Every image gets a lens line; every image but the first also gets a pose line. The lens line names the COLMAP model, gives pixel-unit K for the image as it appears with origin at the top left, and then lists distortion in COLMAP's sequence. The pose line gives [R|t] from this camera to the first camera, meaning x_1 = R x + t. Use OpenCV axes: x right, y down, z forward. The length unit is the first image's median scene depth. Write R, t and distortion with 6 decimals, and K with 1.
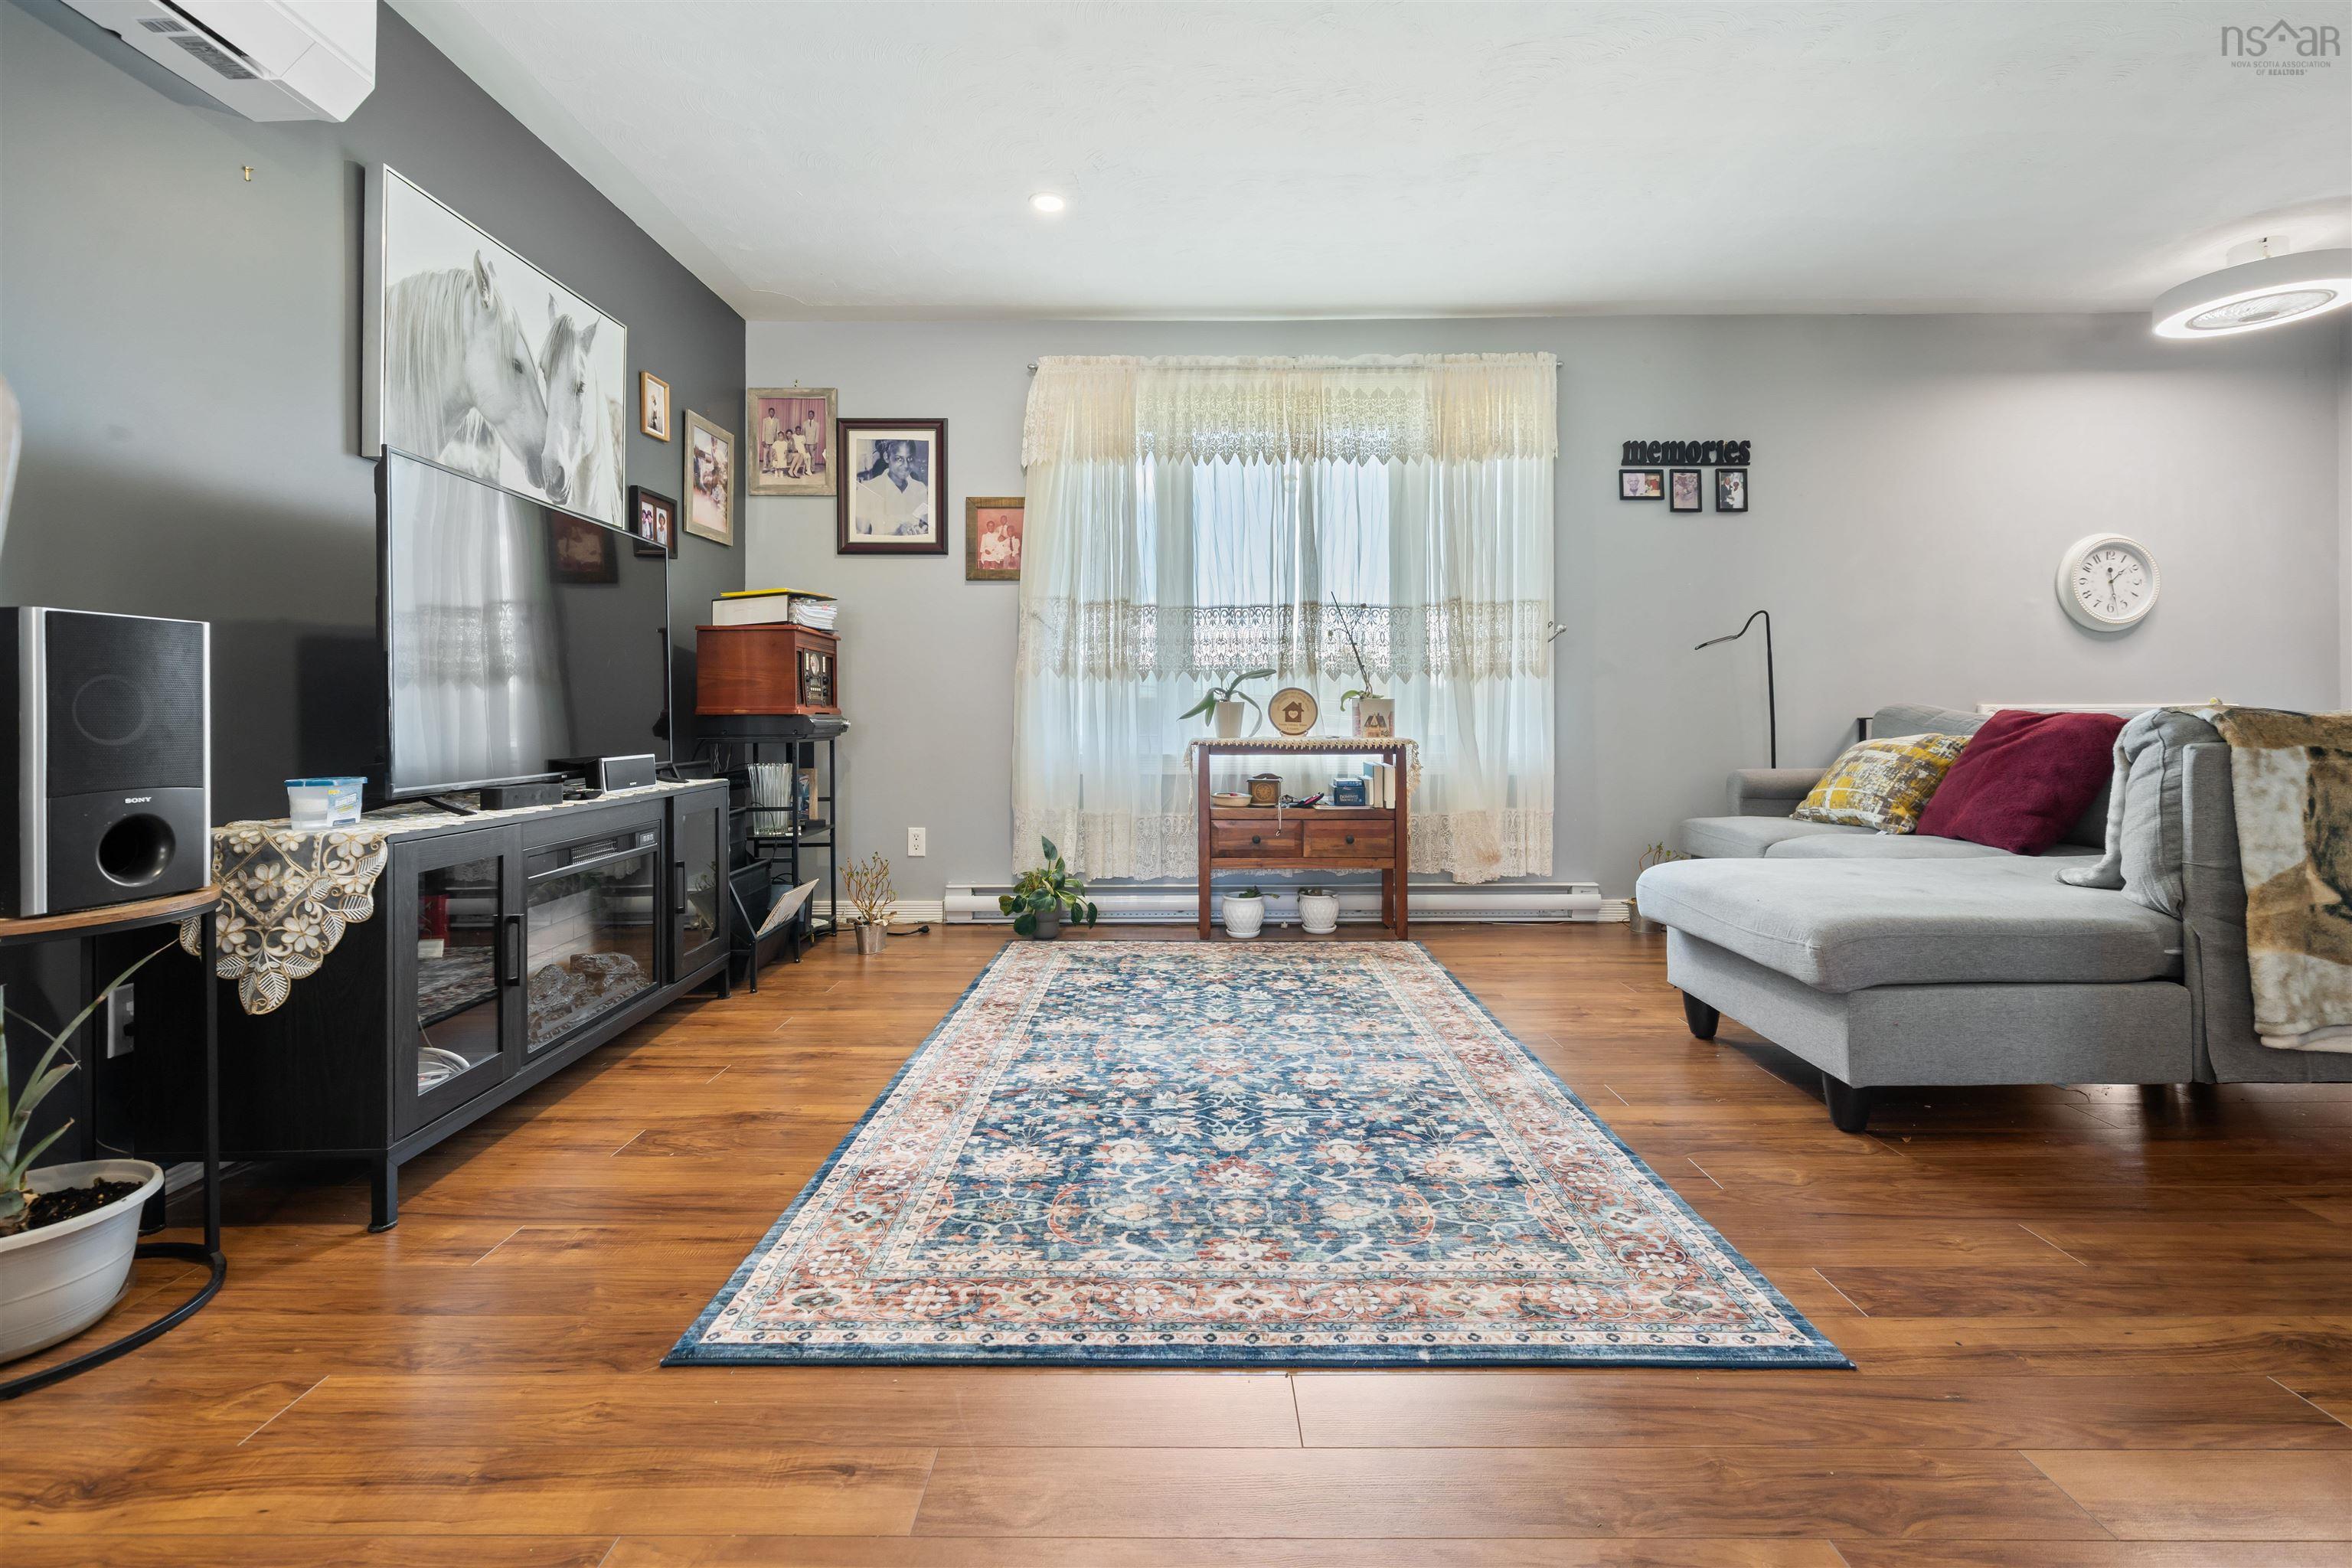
lens RADIAL K [[1013.6, 0, 1177.3], [0, 1013.6, 713.7], [0, 0, 1]] dist [0.001385, 0.000395]
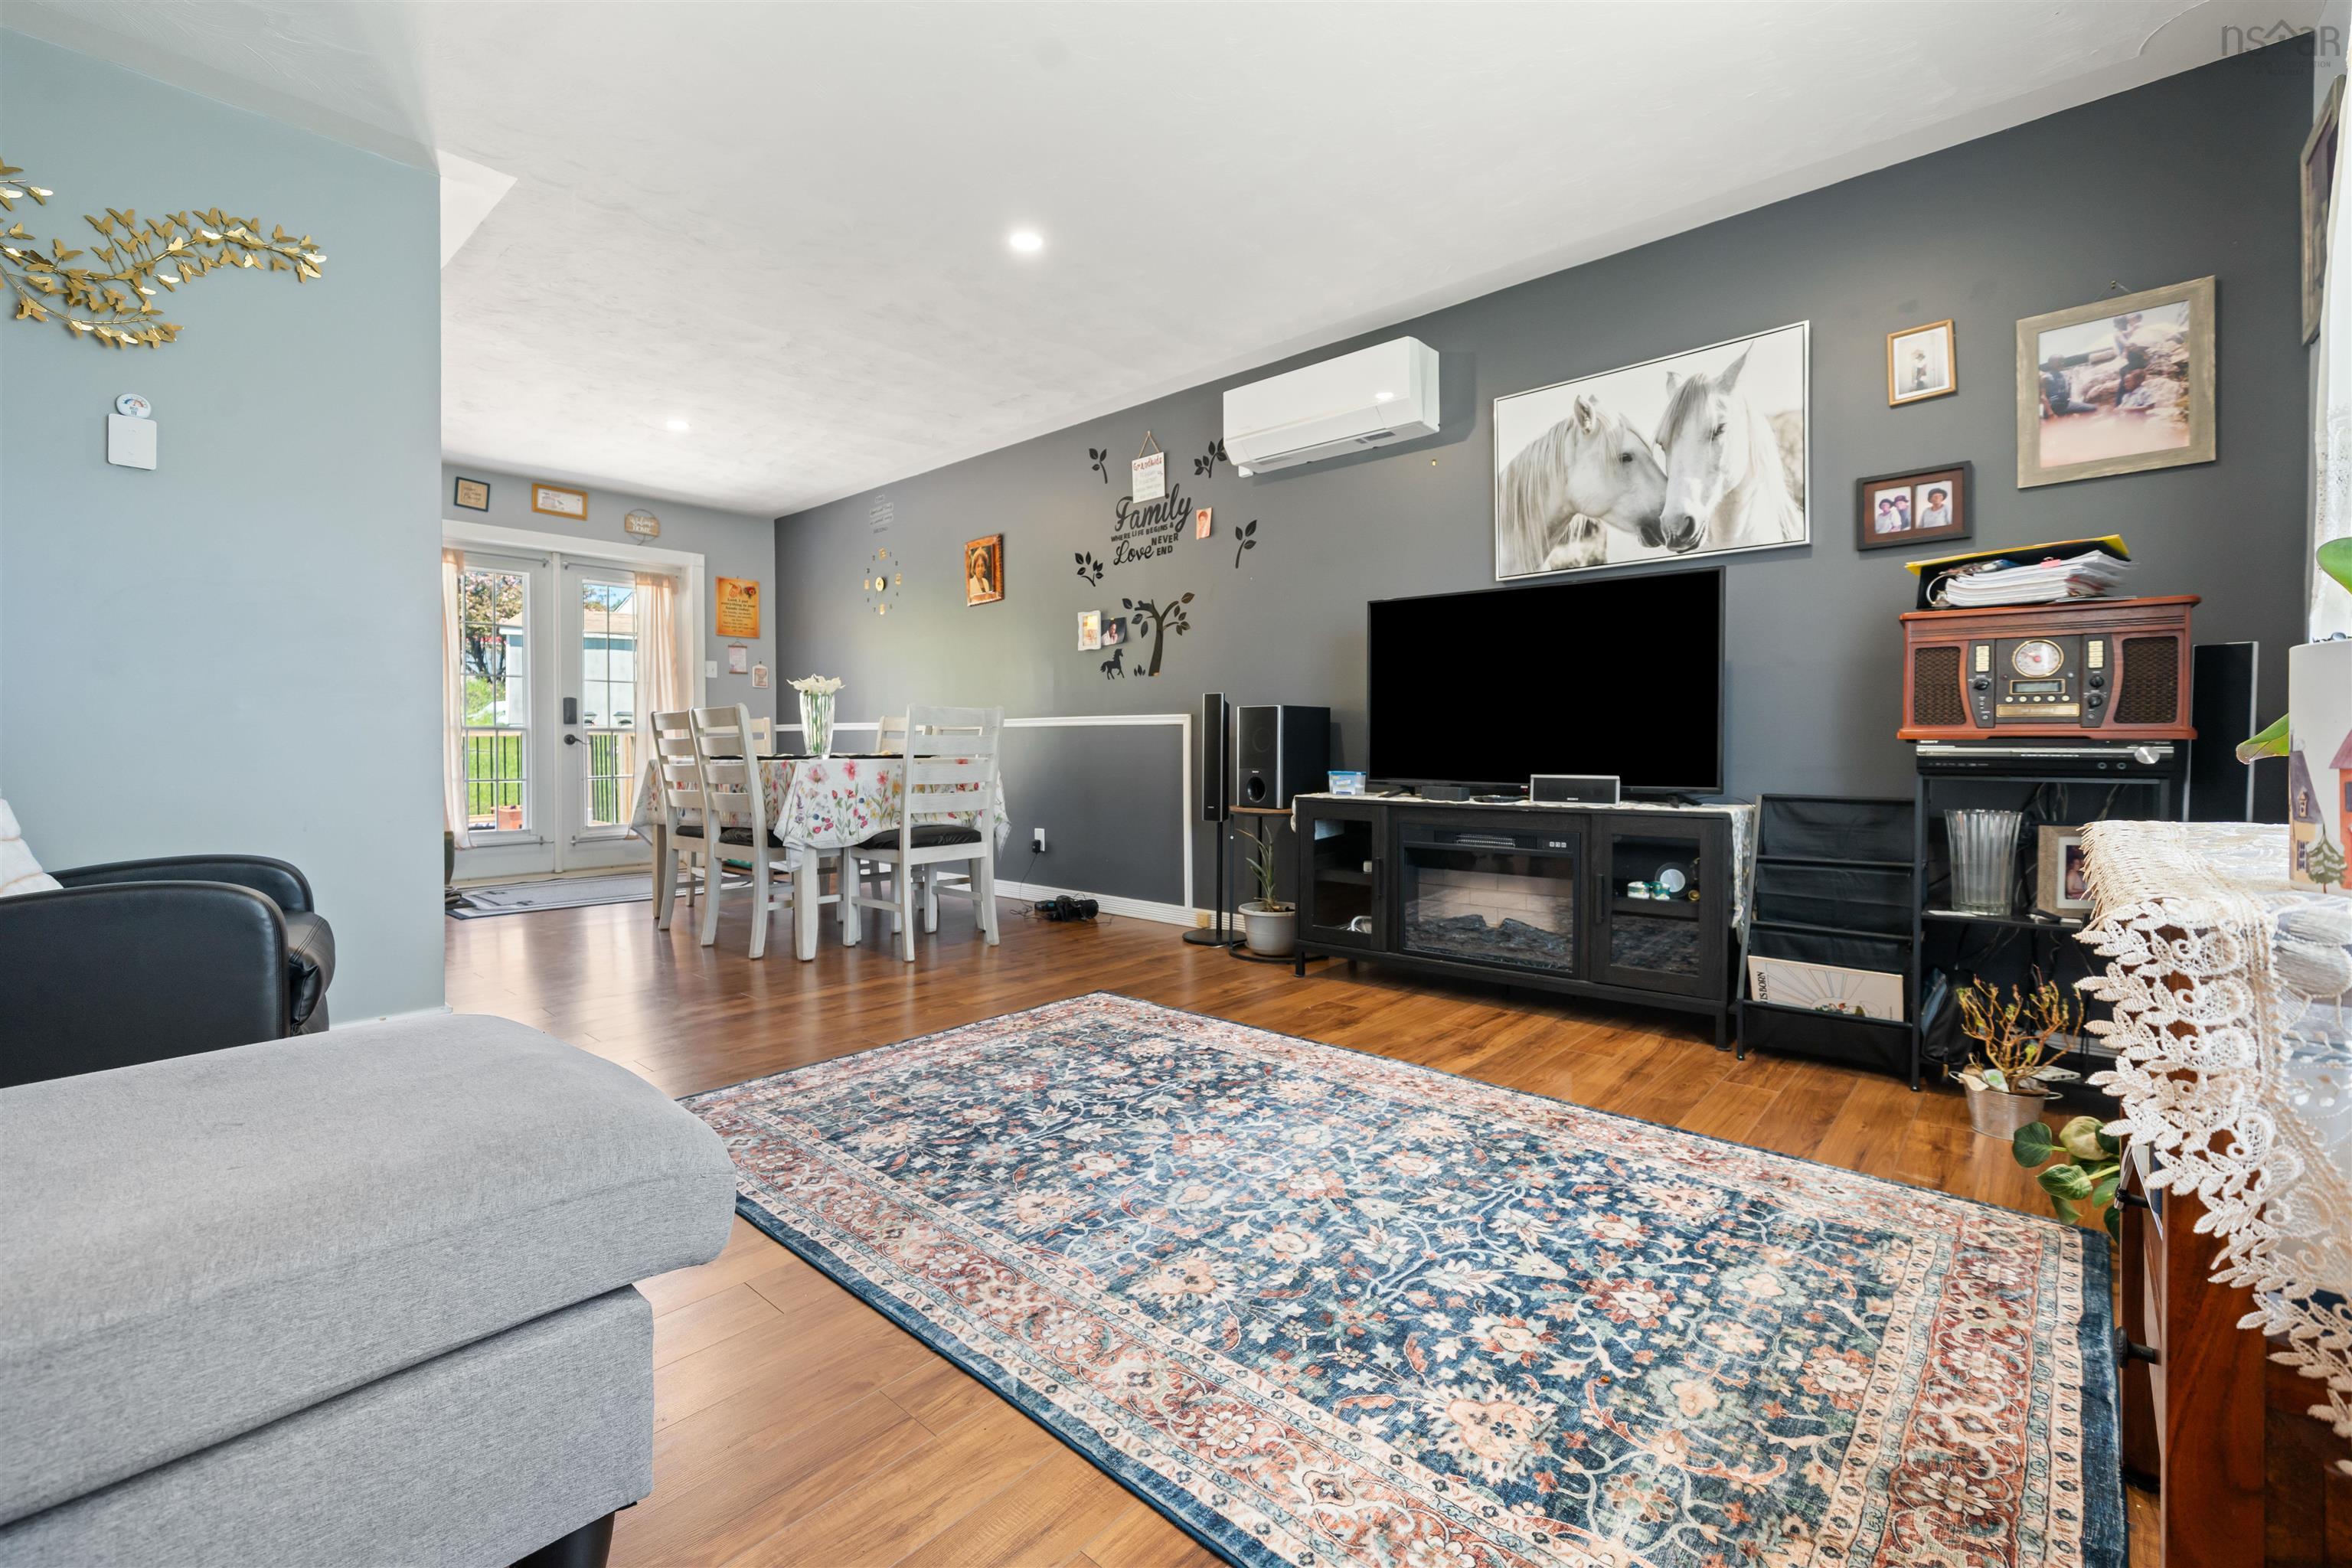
lens RADIAL K [[1013.6, 0, 1175.9], [0, 1013.6, 763.0], [0, 0, 1]] dist [0.001385, 0.000395]
pose [[-0.662589, 0.018042, -0.748766, 0.788771], [0.004998, 0.999794, 0.019669, 0.001326], [0.748967, 0.009290, -0.662542, 1.733278]]
